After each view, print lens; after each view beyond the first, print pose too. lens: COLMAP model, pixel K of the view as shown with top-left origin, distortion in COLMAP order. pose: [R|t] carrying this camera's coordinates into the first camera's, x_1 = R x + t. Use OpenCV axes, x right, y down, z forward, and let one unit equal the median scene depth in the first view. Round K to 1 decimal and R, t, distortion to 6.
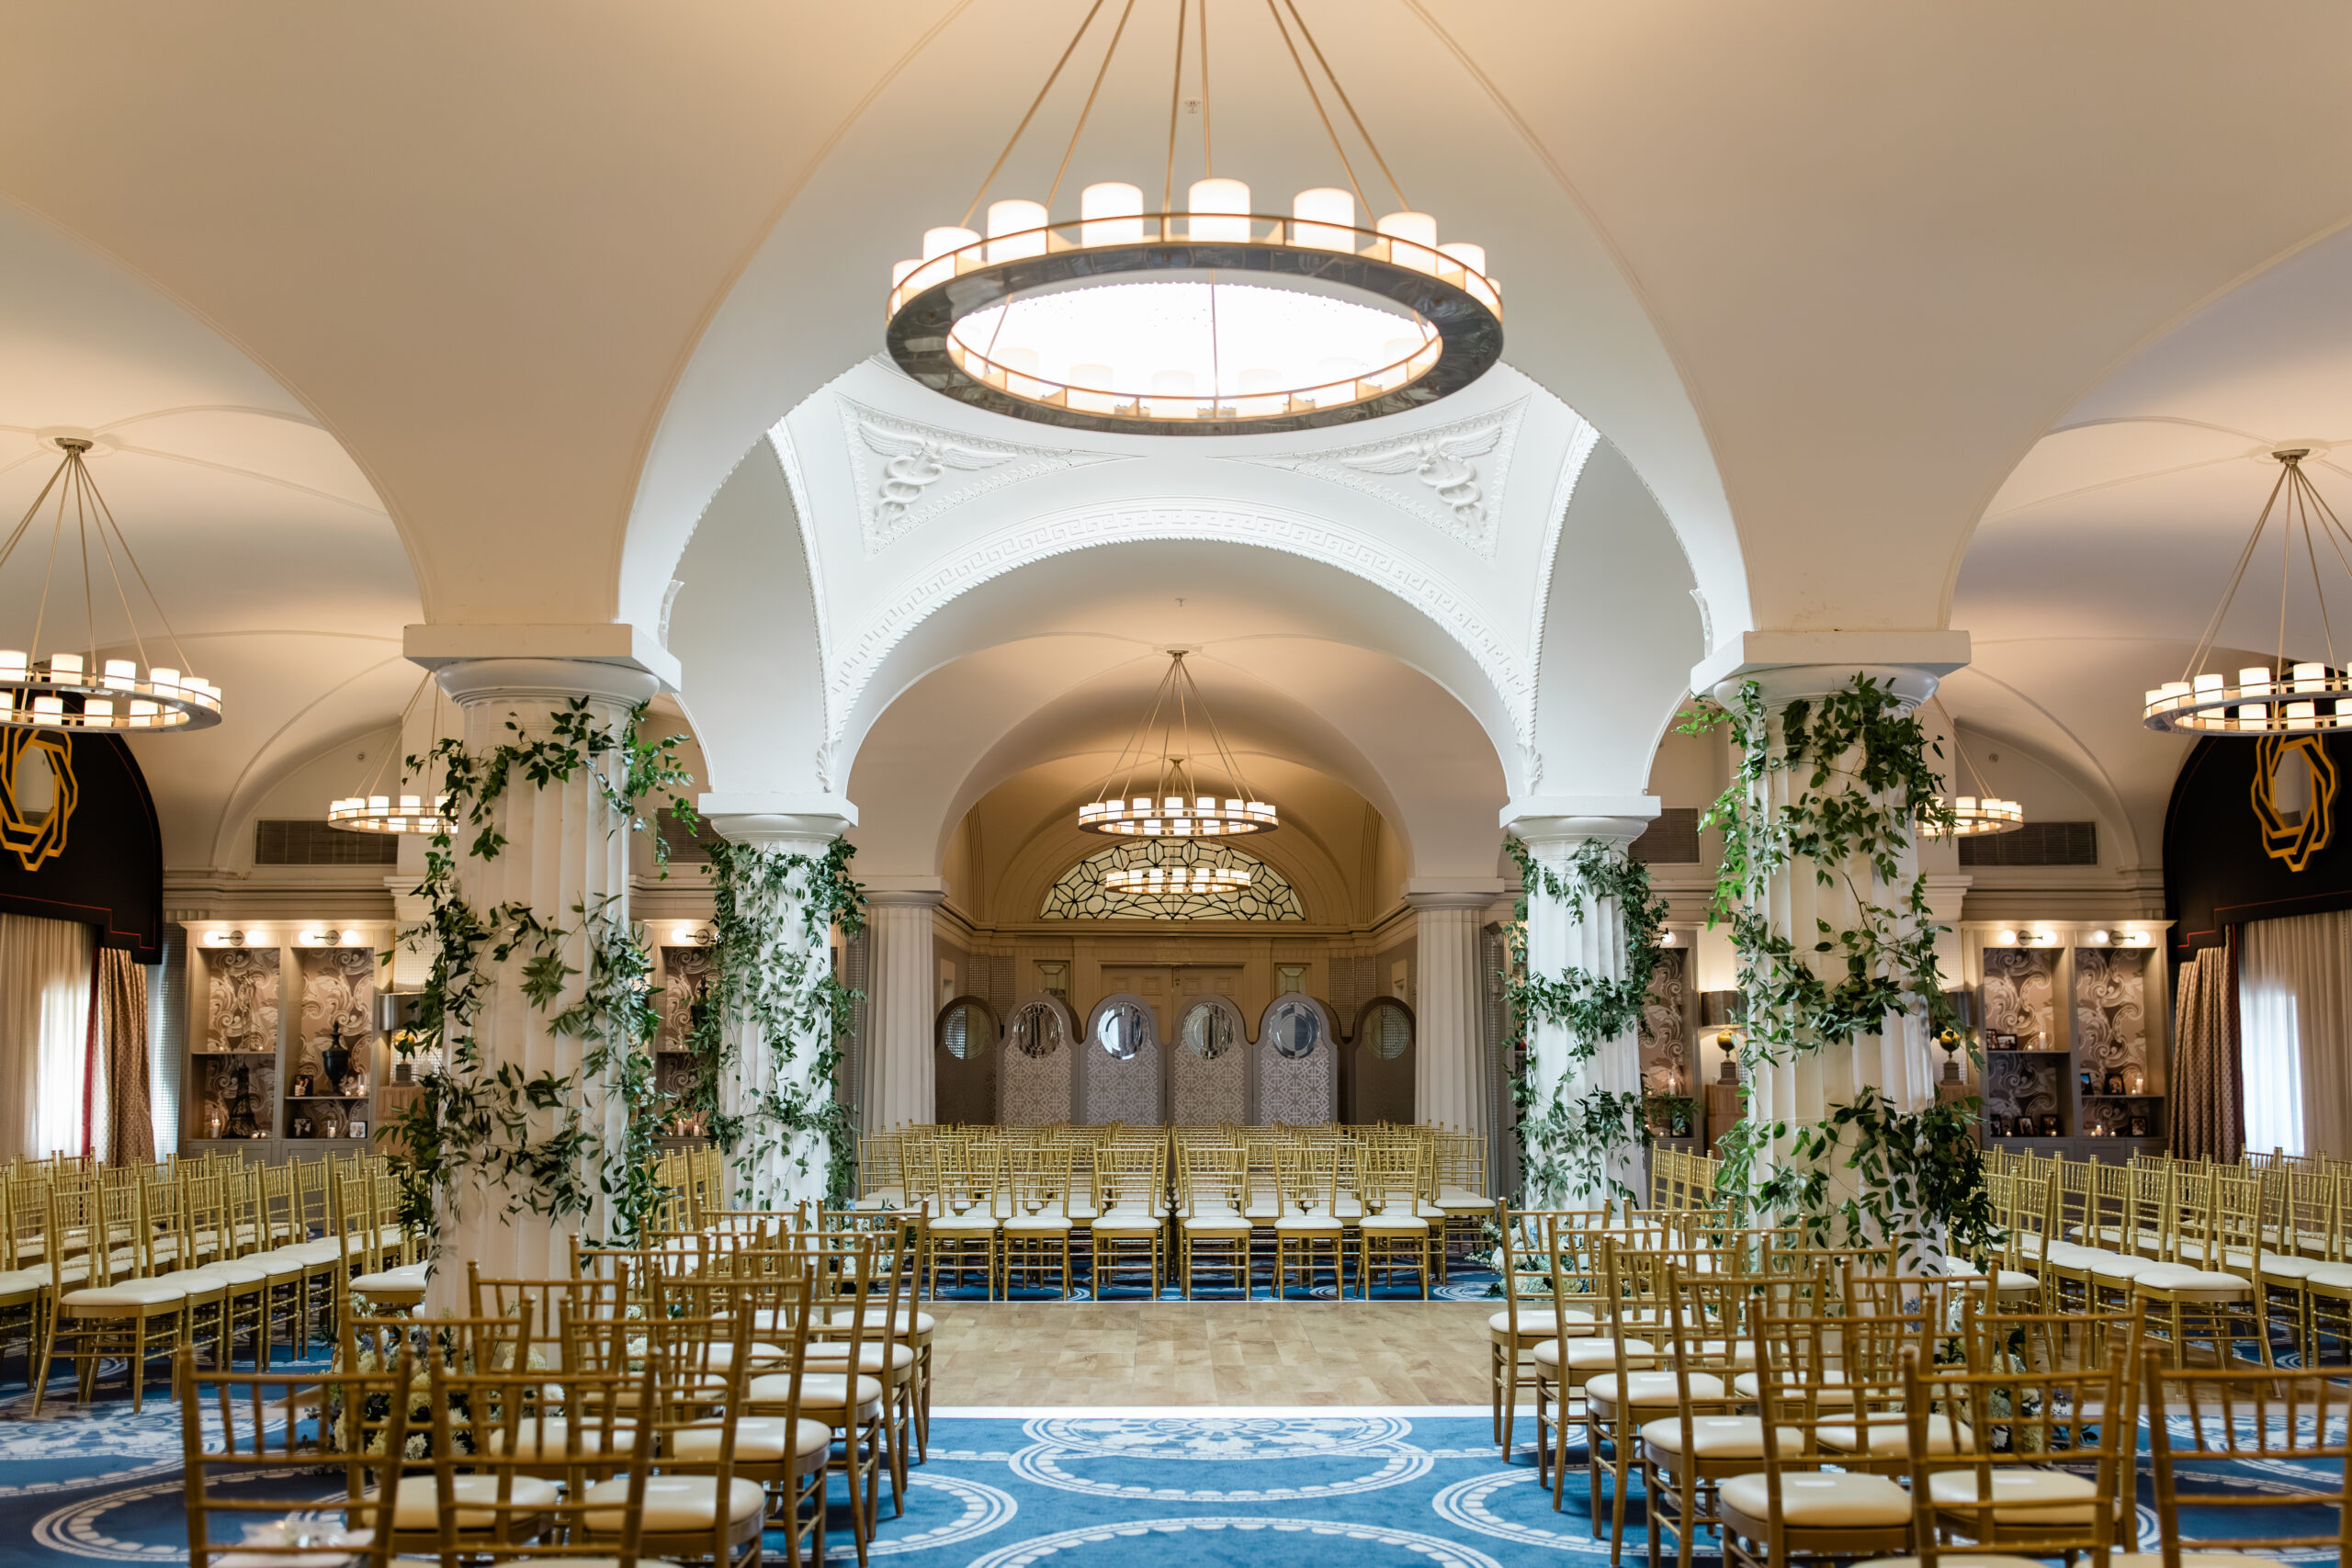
lens RADIAL K [[2287.2, 0, 1189.9], [0, 2287.2, 788.1], [0, 0, 1]] dist [0.011624, -0.012191]
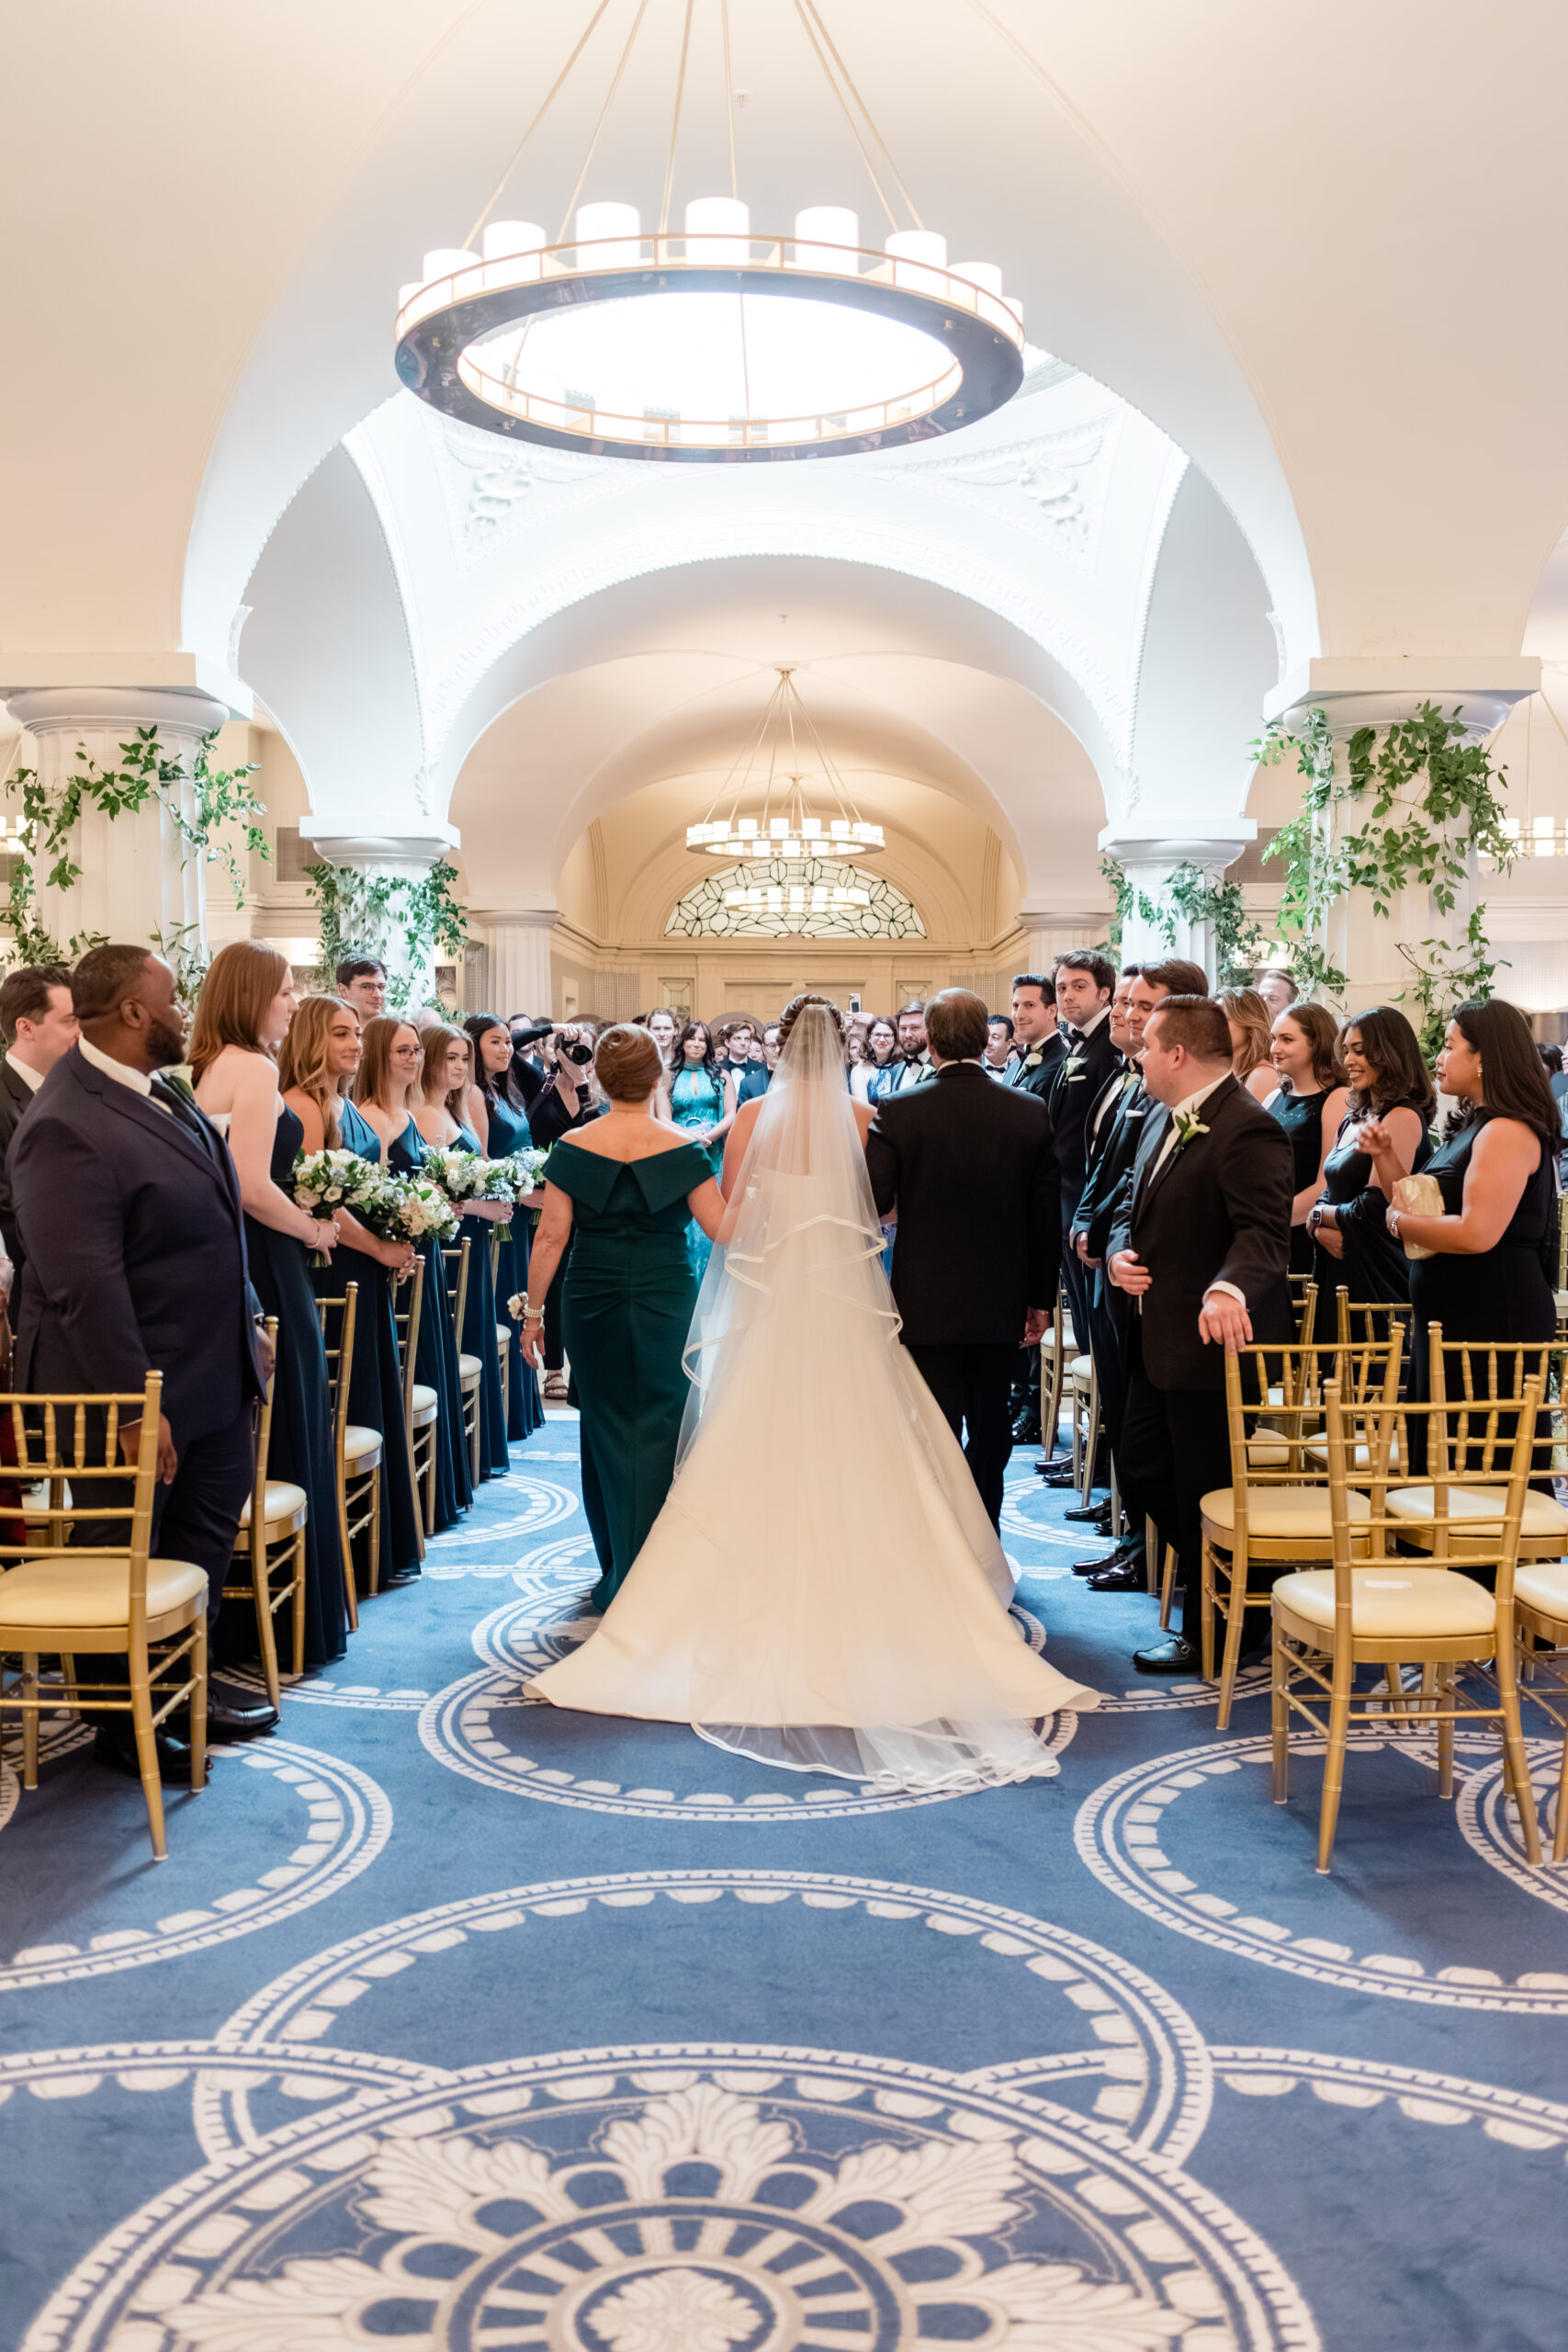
lens RADIAL K [[2268.0, 0, 774.2], [0, 2268.0, 1183.8], [0, 0, 1]] dist [0.016378, -0.003185]
pose [[0.999532, 0.004801, -0.030195, 0.026005], [0.000321, 0.985889, 0.167401, -0.005638], [0.030573, -0.167332, 0.985426, -0.007749]]
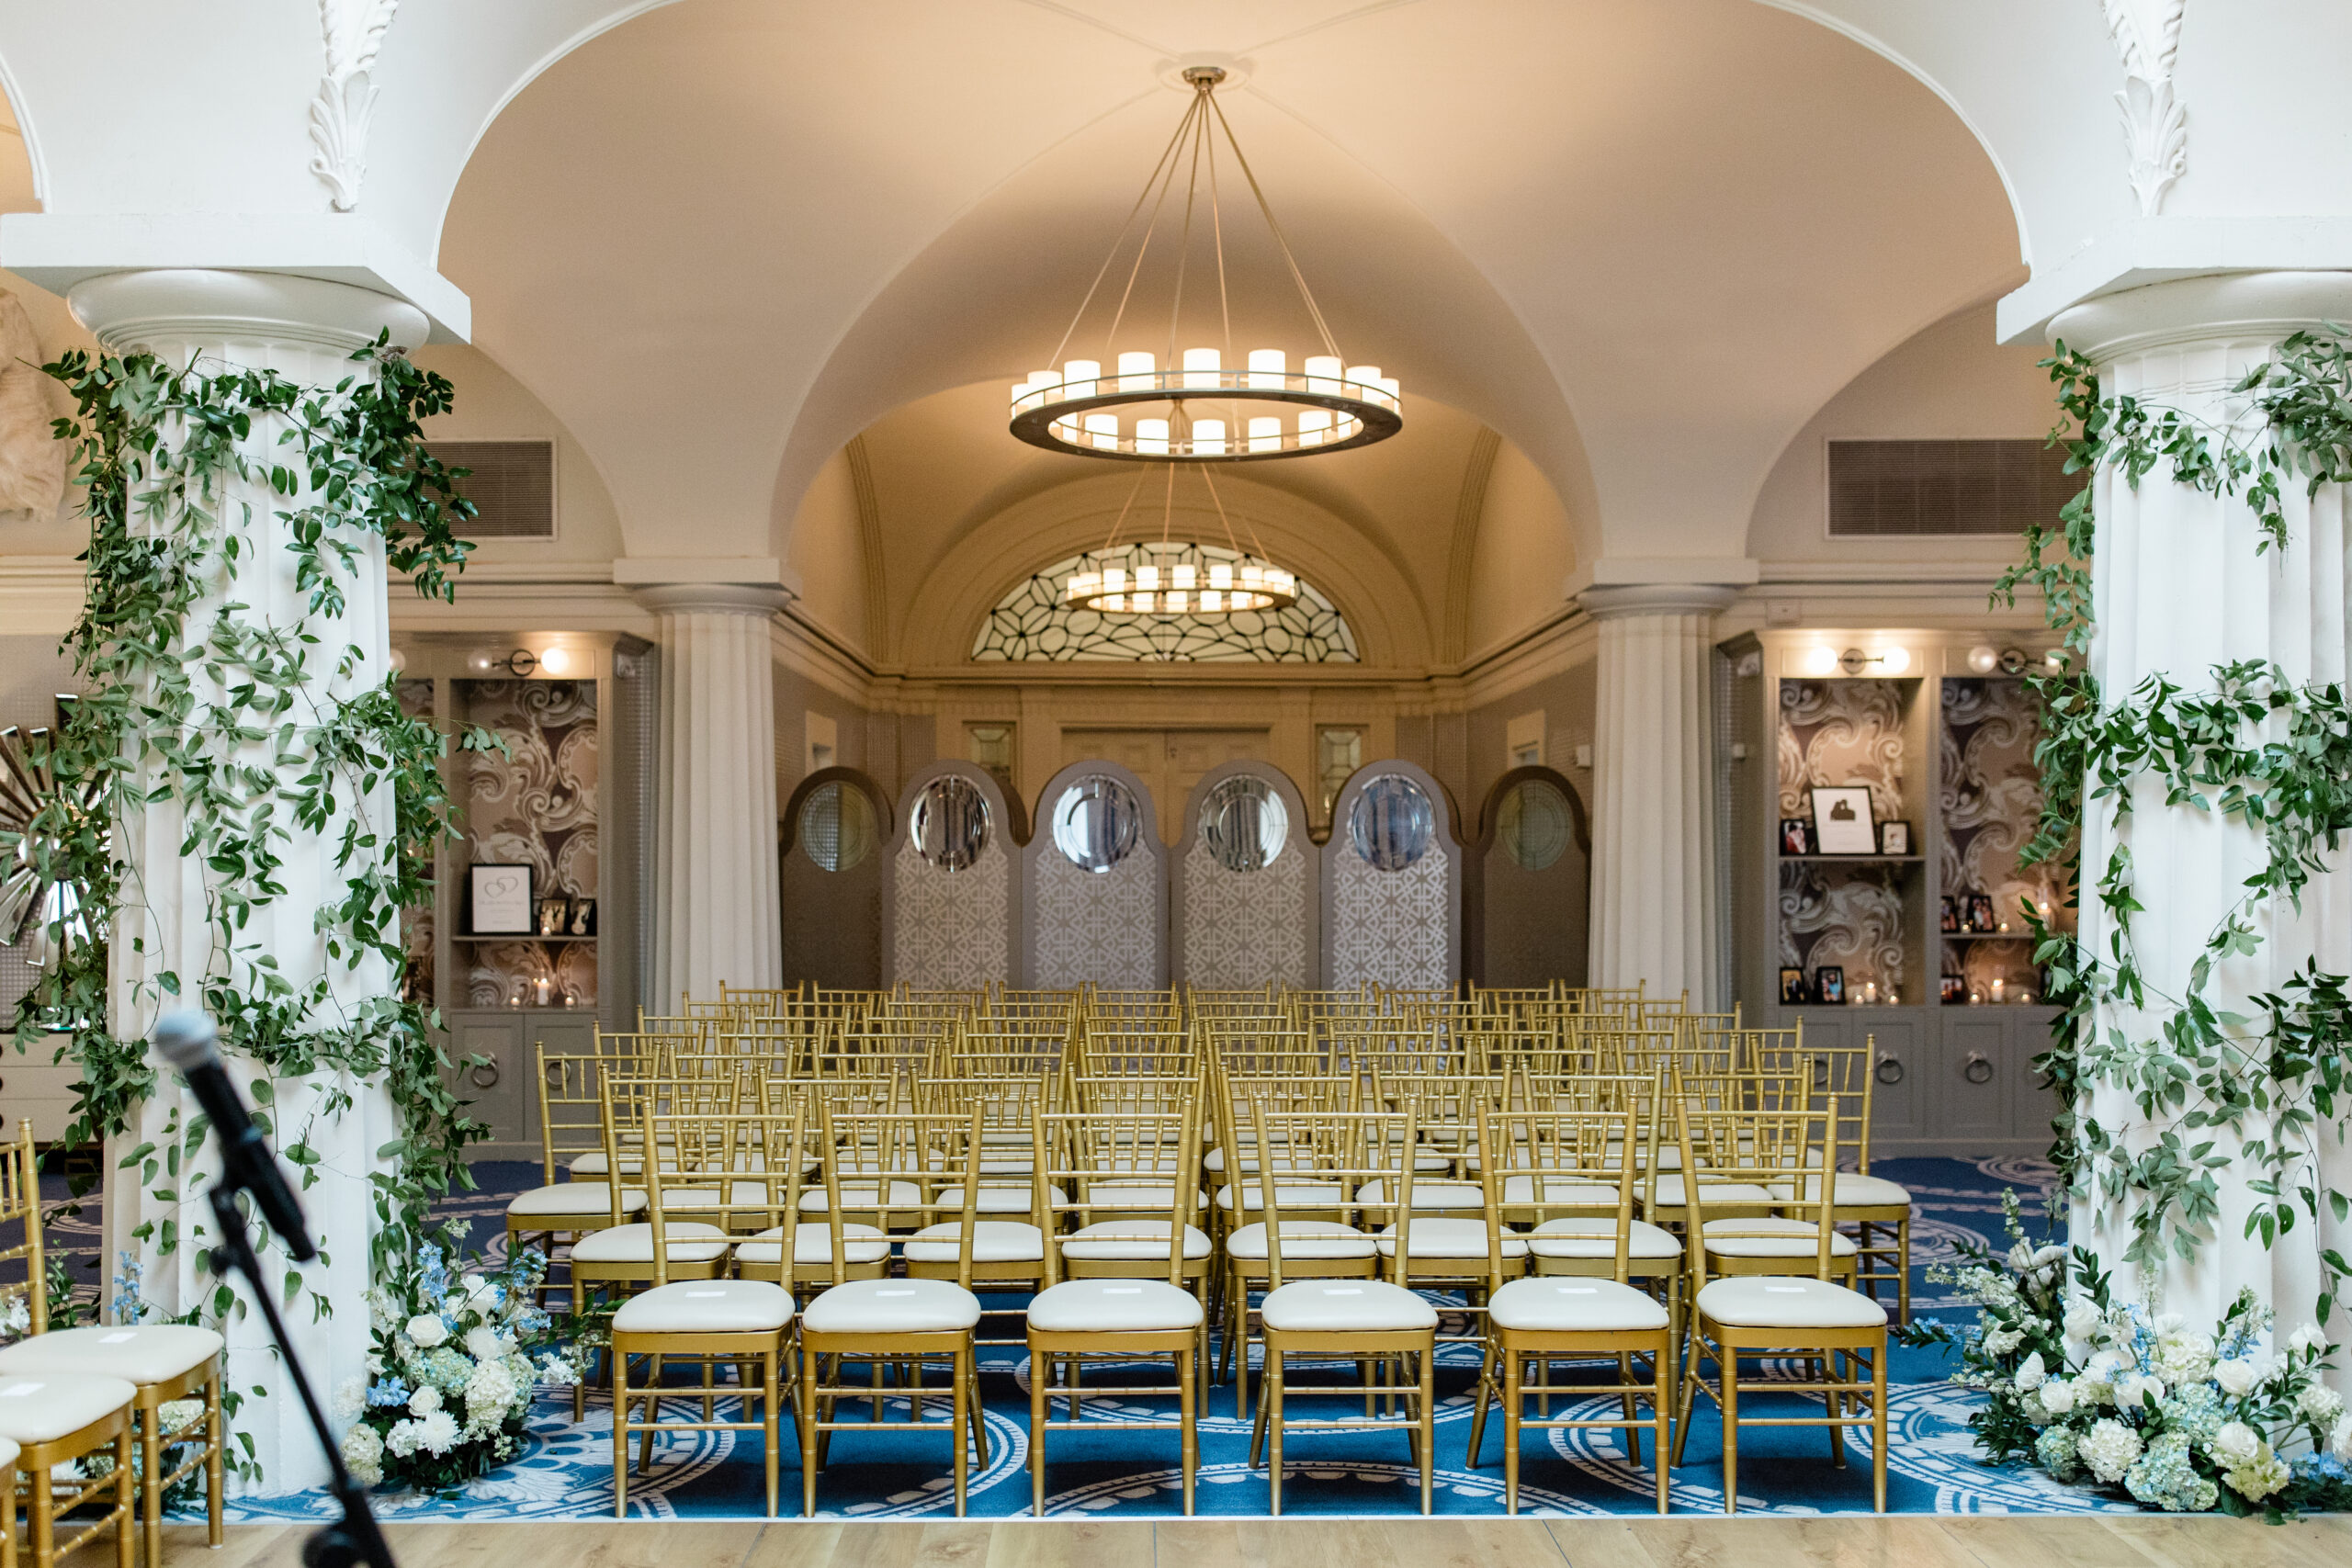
lens RADIAL K [[2253.6, 0, 1177.6], [0, 2253.6, 845.5], [0, 0, 1]] dist [0.013269, -0.016496]
pose [[0.999947, -0.002169, 0.010063, -0.020826], [0.000991, 0.993295, 0.115602, 0.064825], [-0.010246, -0.115586, 0.993245, 0.614894]]
